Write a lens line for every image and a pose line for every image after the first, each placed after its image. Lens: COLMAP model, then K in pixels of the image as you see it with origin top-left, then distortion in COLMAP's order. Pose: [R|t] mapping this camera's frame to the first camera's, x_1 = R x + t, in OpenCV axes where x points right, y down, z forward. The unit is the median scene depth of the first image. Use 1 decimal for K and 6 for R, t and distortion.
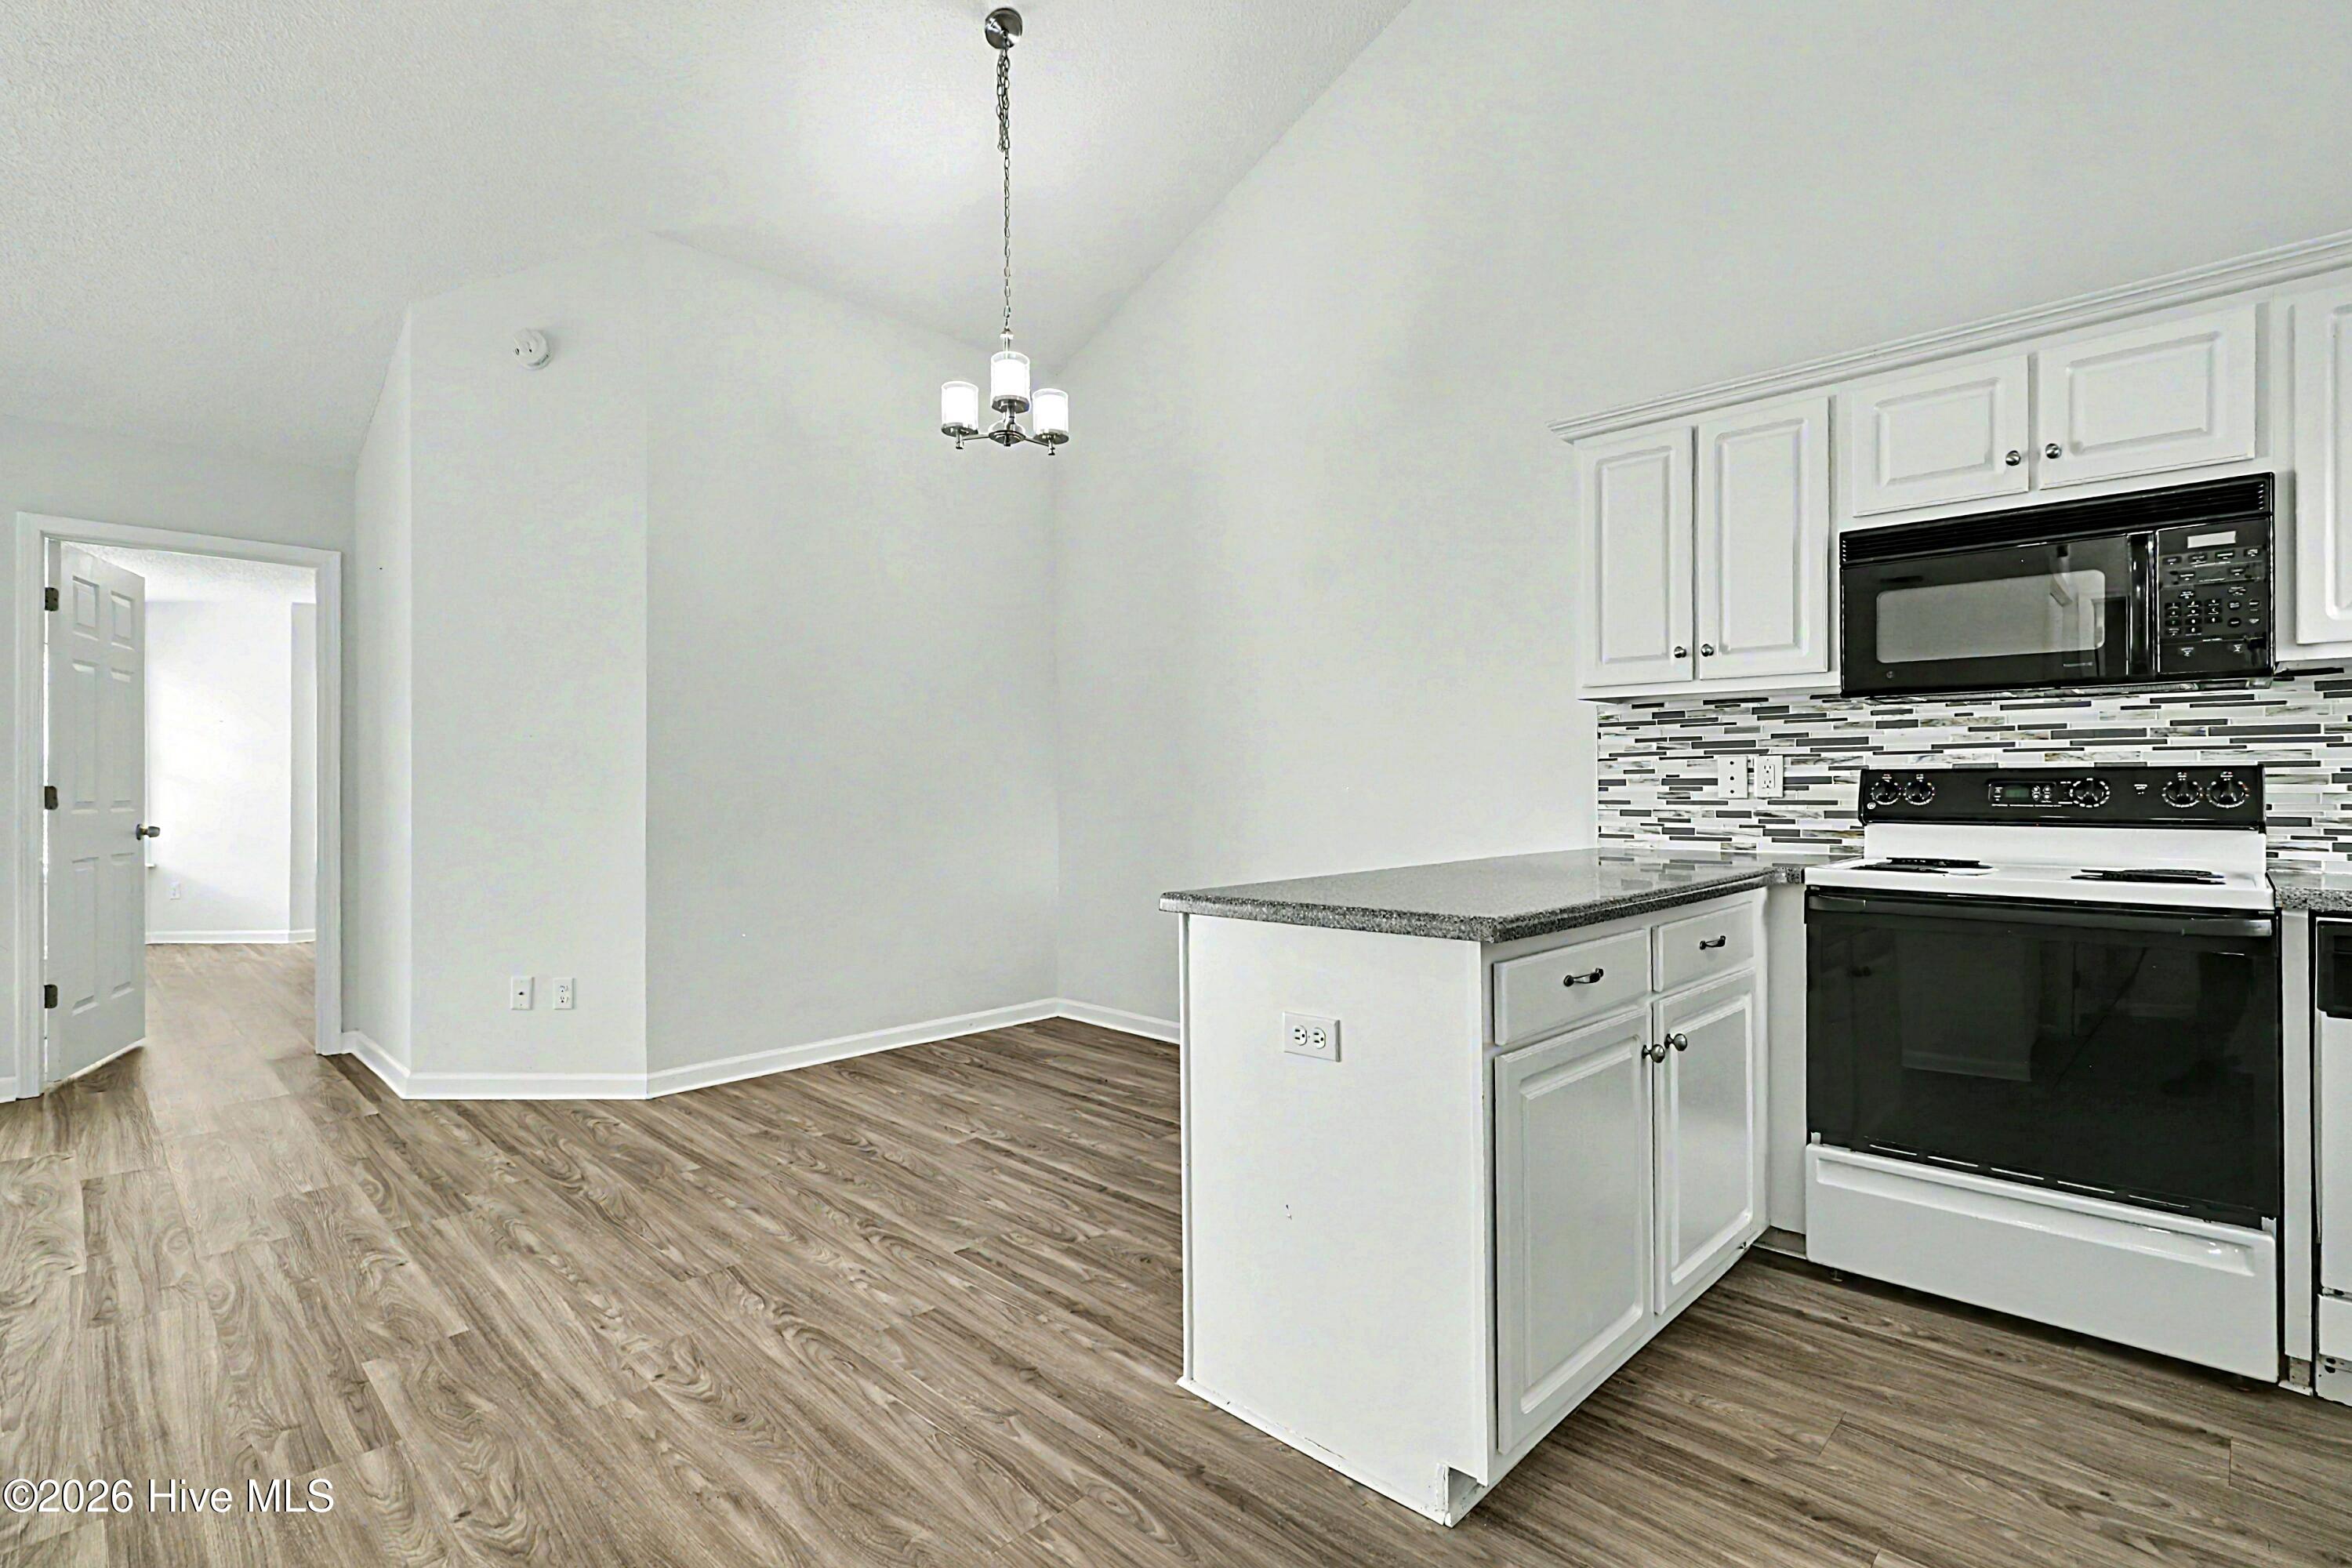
lens RADIAL K [[1101.3, 0, 1161.7], [0, 1101.3, 776.2], [0, 0, 1]] dist [0.002990, -0.000588]
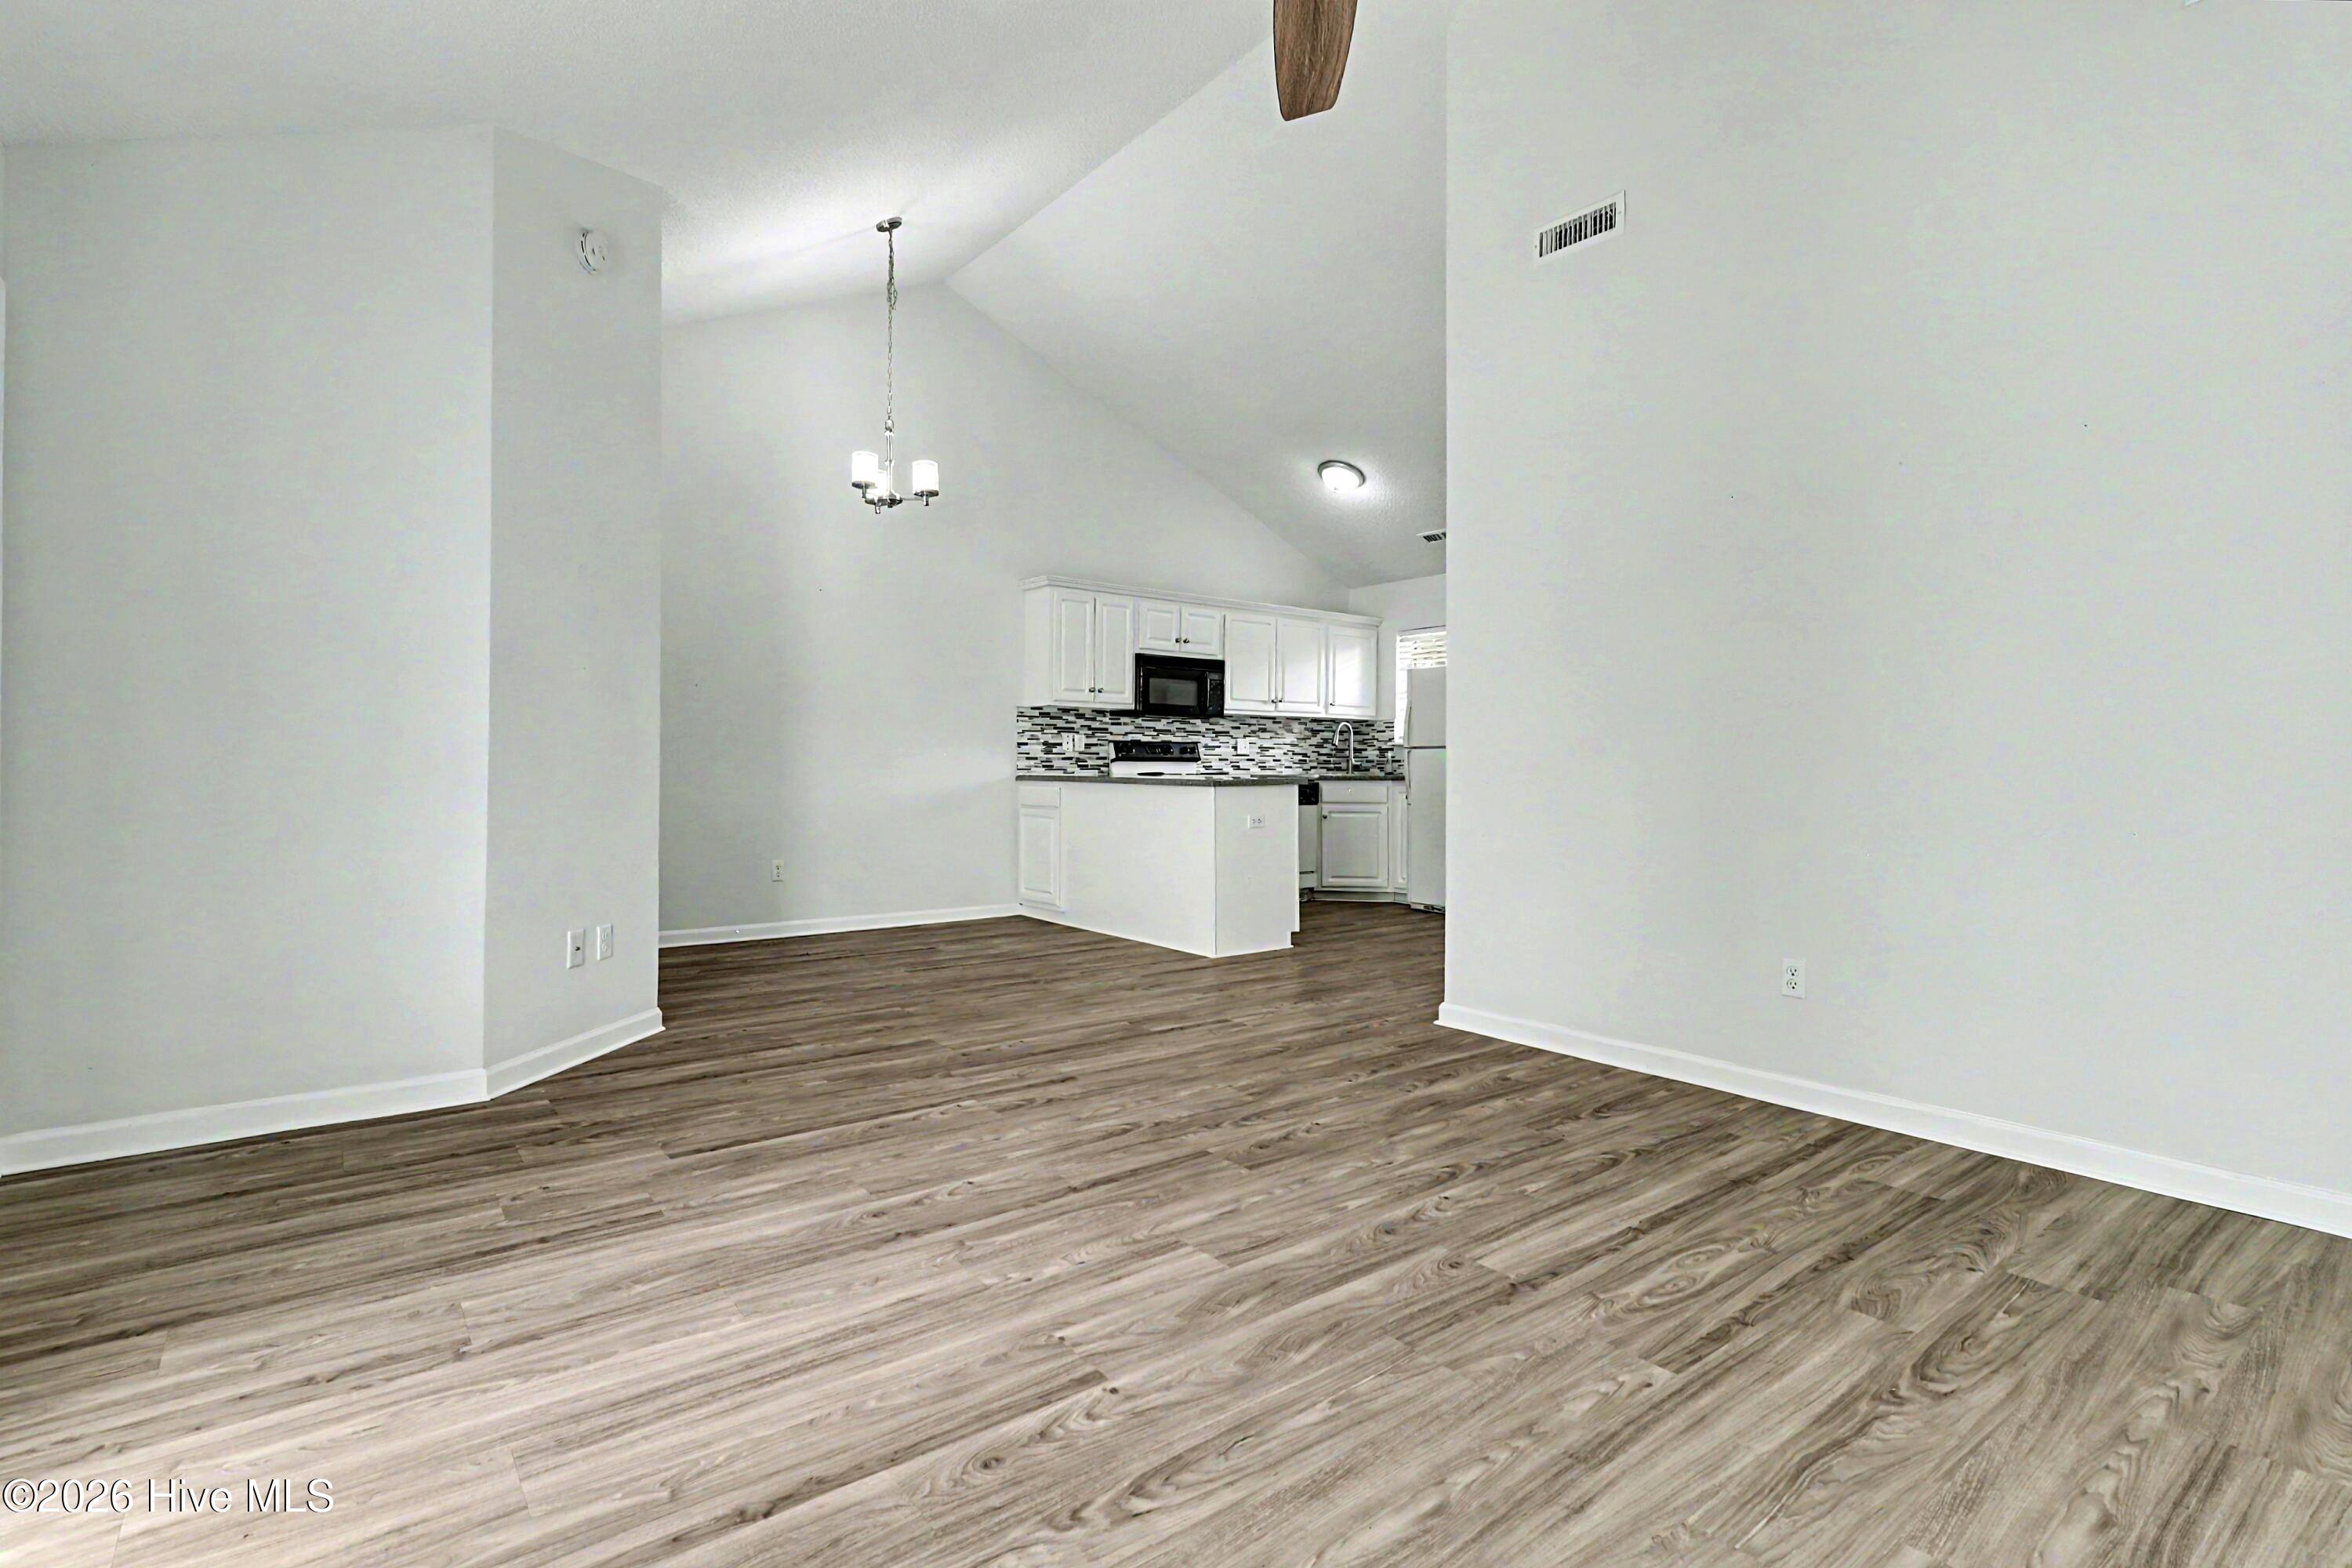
lens RADIAL K [[1116.4, 0, 1164.2], [0, 1116.4, 750.7], [0, 0, 1]] dist [0.001535, -0.000162]
pose [[0.130619, 0.015105, 0.991318, -2.008993], [-0.013860, 0.999814, -0.013409, 0.052427], [-0.991336, -0.011989, 0.130804, 0.553178]]
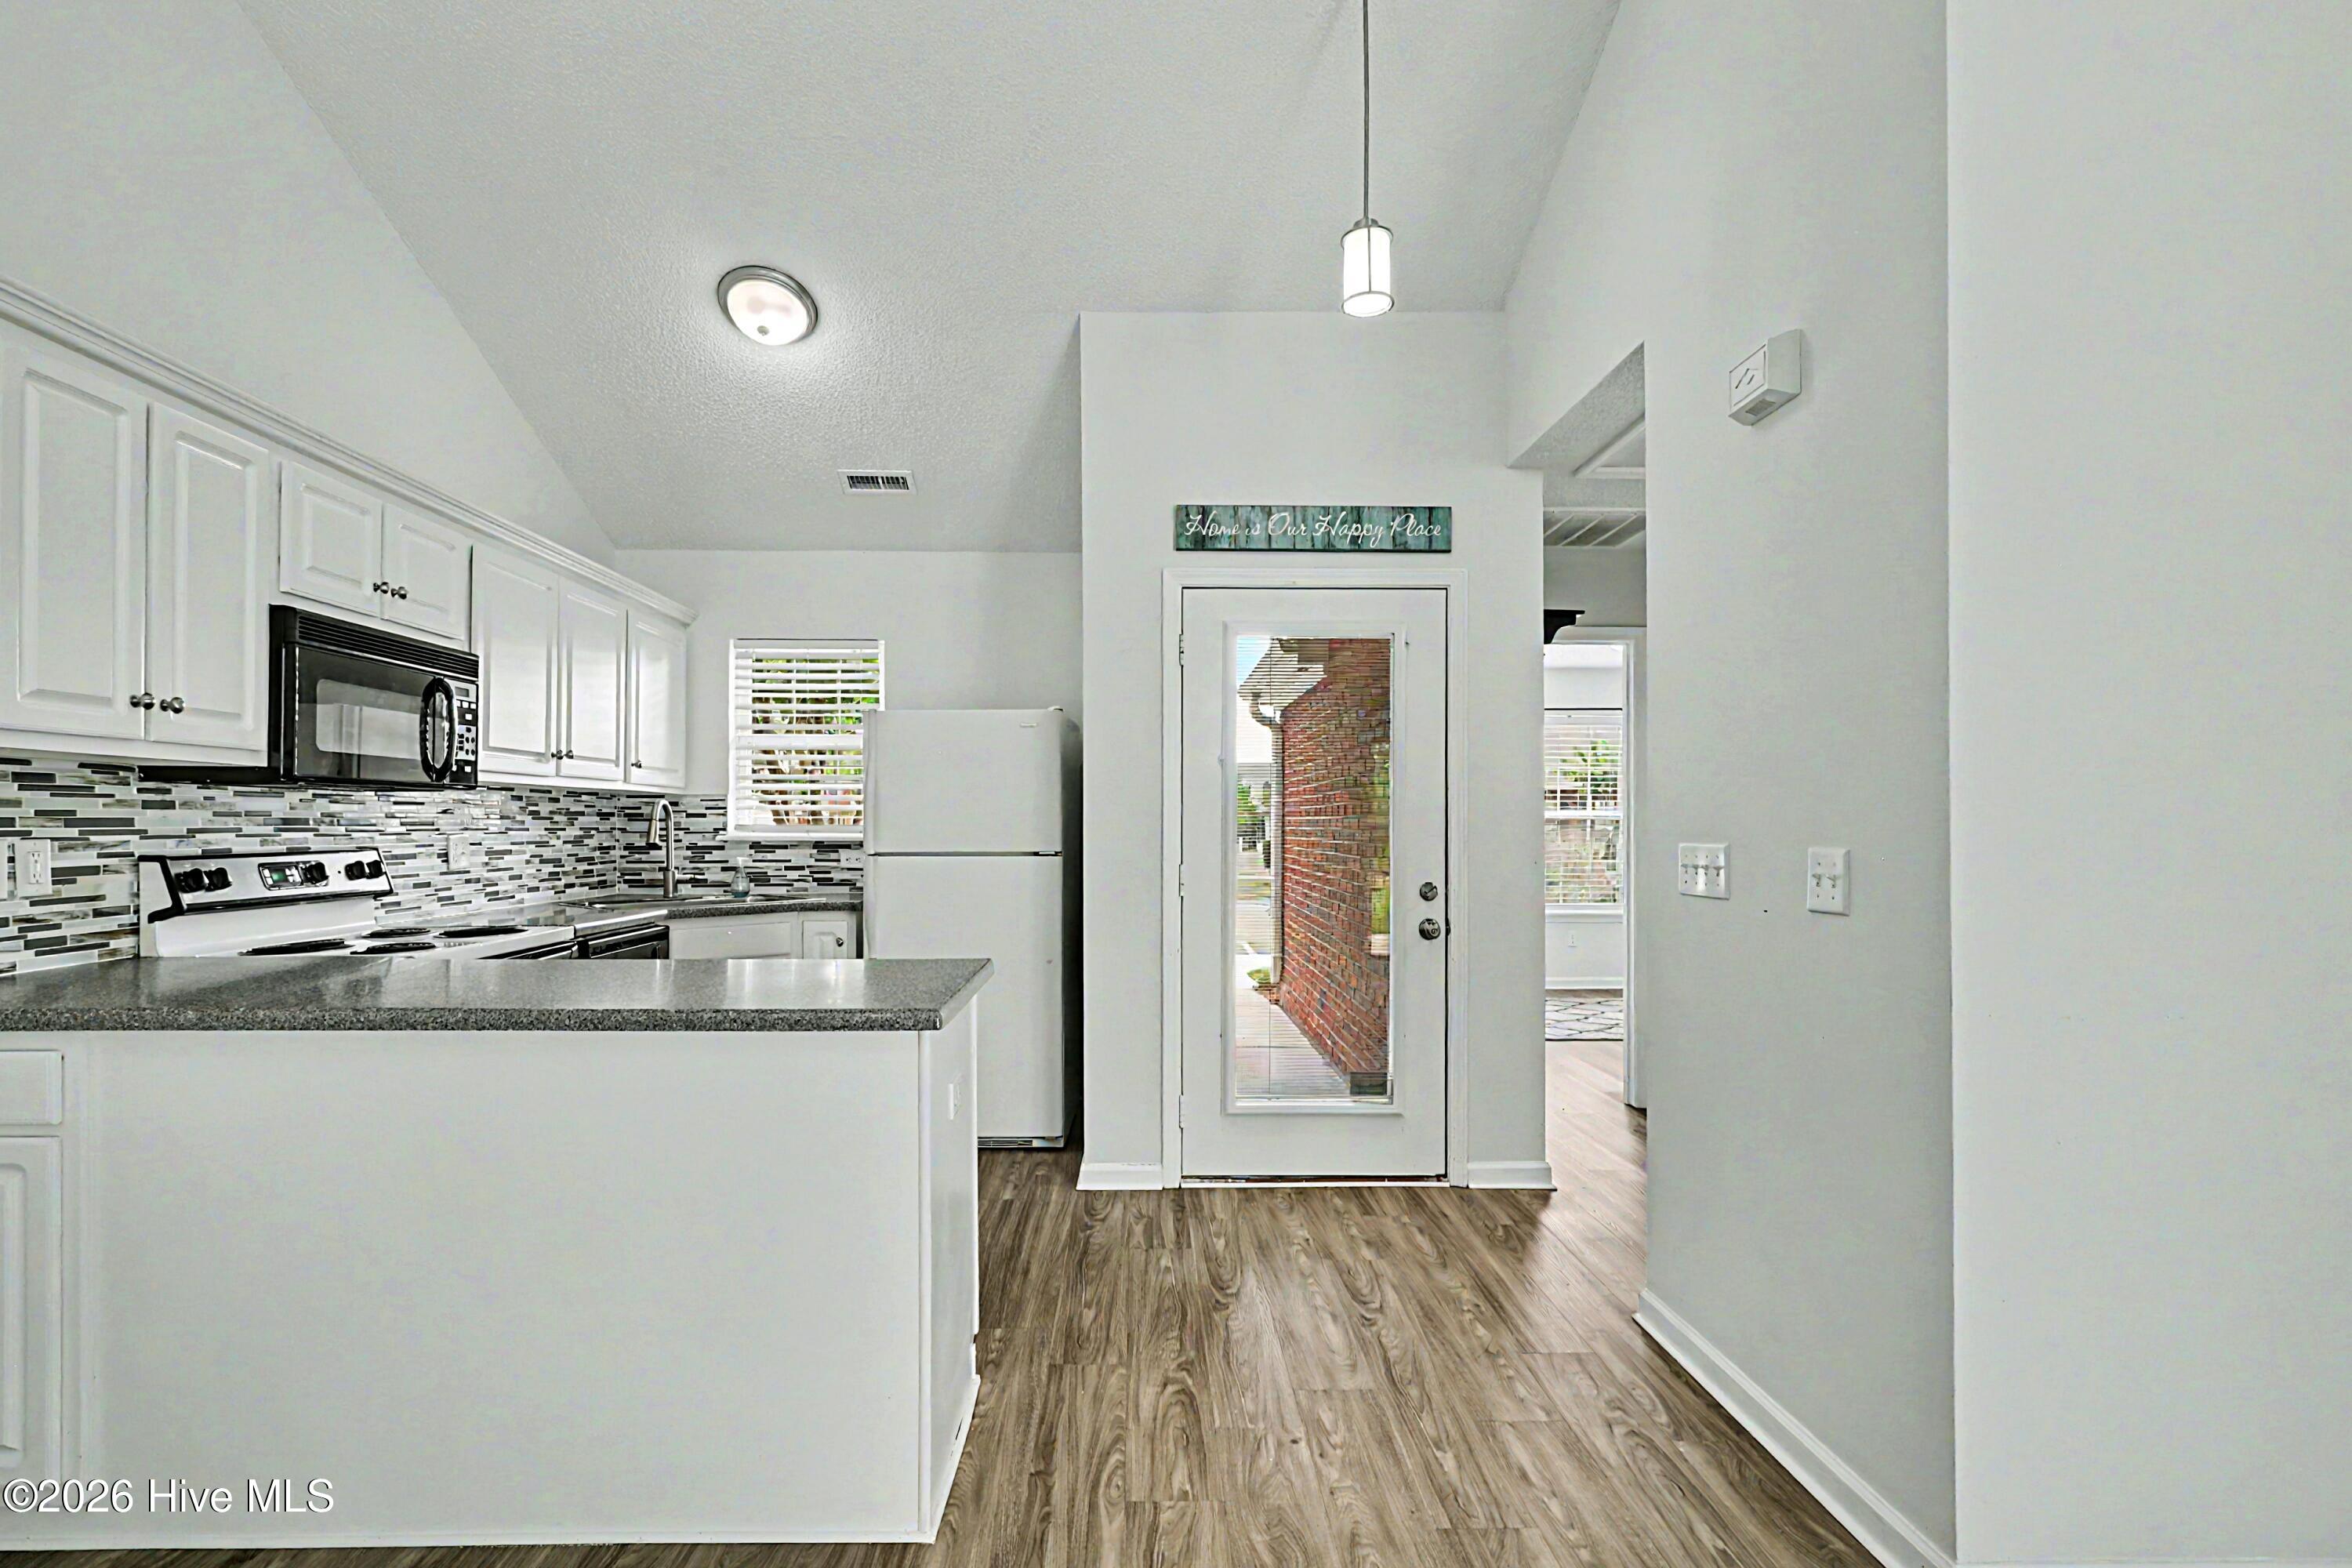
lens RADIAL K [[1131.5, 0, 1159.4], [0, 1131.5, 818.2], [0, 0, 1]] dist [0.002706, -0.000330]
pose [[-0.718253, 0.004202, 0.695770, -0.565855], [-0.005621, 0.999914, -0.011841, -0.030909], [-0.695759, -0.012416, -0.718168, 1.125830]]
